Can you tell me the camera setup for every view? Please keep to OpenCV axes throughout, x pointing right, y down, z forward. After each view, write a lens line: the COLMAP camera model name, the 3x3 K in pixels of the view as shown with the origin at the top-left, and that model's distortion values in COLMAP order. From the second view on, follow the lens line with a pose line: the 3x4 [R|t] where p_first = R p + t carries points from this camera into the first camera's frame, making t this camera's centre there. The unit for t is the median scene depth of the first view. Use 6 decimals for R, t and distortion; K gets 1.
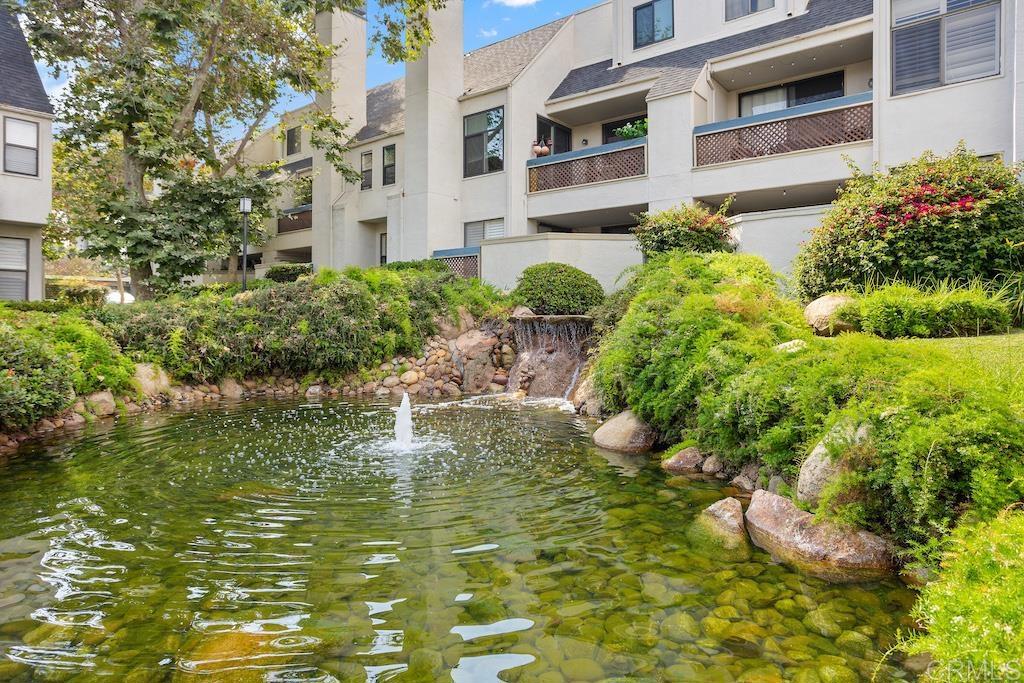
lens RADIAL K [[599.2, 0, 511.6], [0, 599.2, 310.3], [0, 0, 1]] dist [-0.038919, 0.041066]
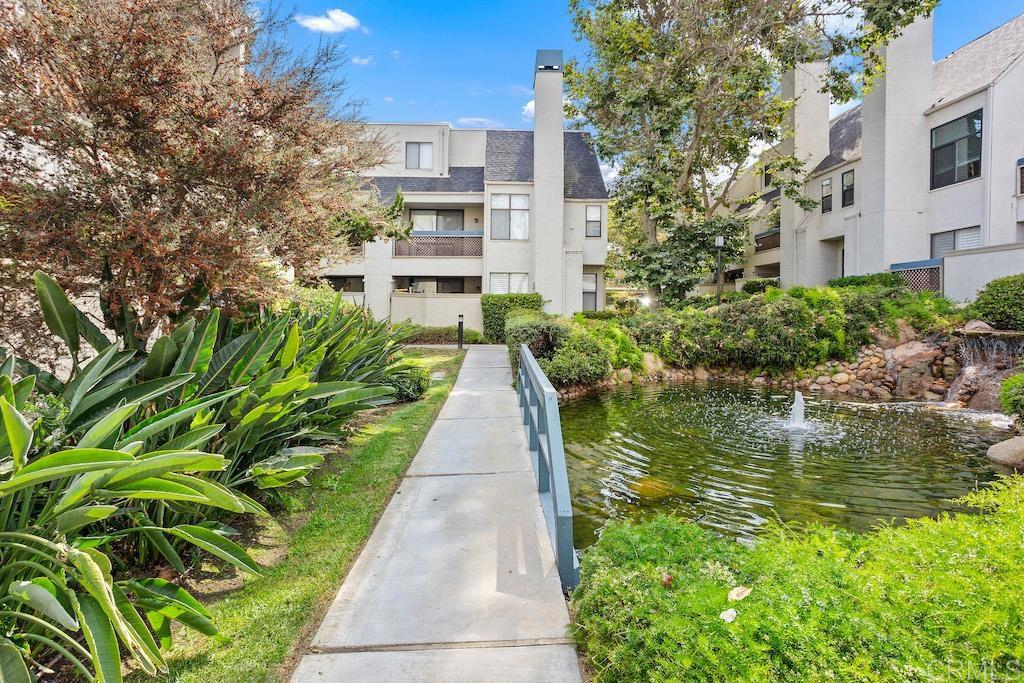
lens RADIAL K [[495.7, 0, 512.7], [0, 495.7, 310.0], [0, 0, 1]] dist [0.002796, 0.001307]
pose [[0.652228, 0.001487, -0.758022, 0.133371], [0.002225, 0.999990, 0.003876, -0.026865], [0.758020, -0.004215, 0.652218, -0.135445]]
